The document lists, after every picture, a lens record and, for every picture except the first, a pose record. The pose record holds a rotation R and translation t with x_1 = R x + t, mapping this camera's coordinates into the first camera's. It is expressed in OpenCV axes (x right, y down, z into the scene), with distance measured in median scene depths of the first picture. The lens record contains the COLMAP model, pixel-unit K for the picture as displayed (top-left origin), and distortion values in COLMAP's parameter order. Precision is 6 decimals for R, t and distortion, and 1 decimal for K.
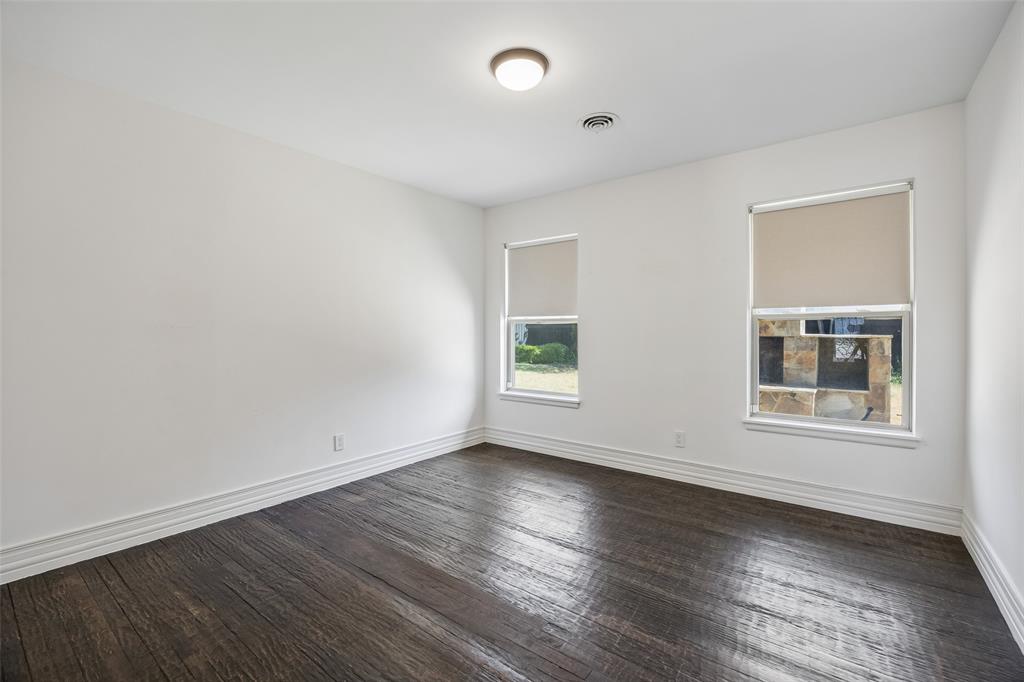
lens RADIAL K [[448.7, 0, 512.0], [0, 448.7, 341.0], [0, 0, 1]] dist [-0.002529, -0.000608]
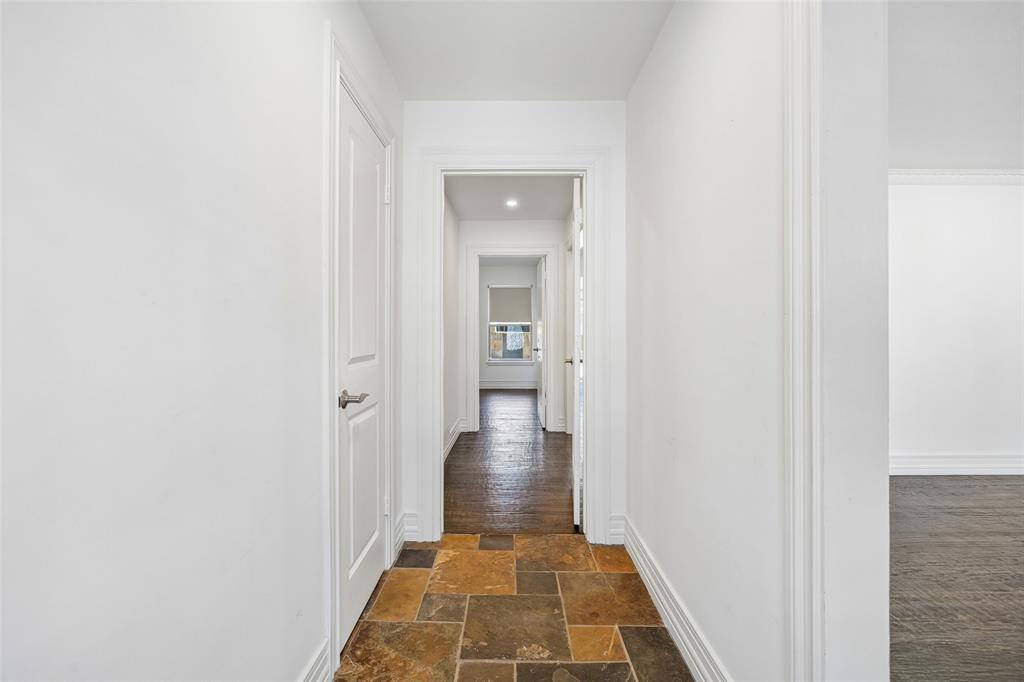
lens RADIAL K [[448.7, 0, 512.0], [0, 448.7, 341.0], [0, 0, 1]] dist [-0.002529, -0.000608]
pose [[0.795994, -0.006083, 0.605274, -0.545570], [0.005017, 0.999981, 0.003451, 0.019336], [-0.605284, 0.000289, 0.796010, -0.686438]]
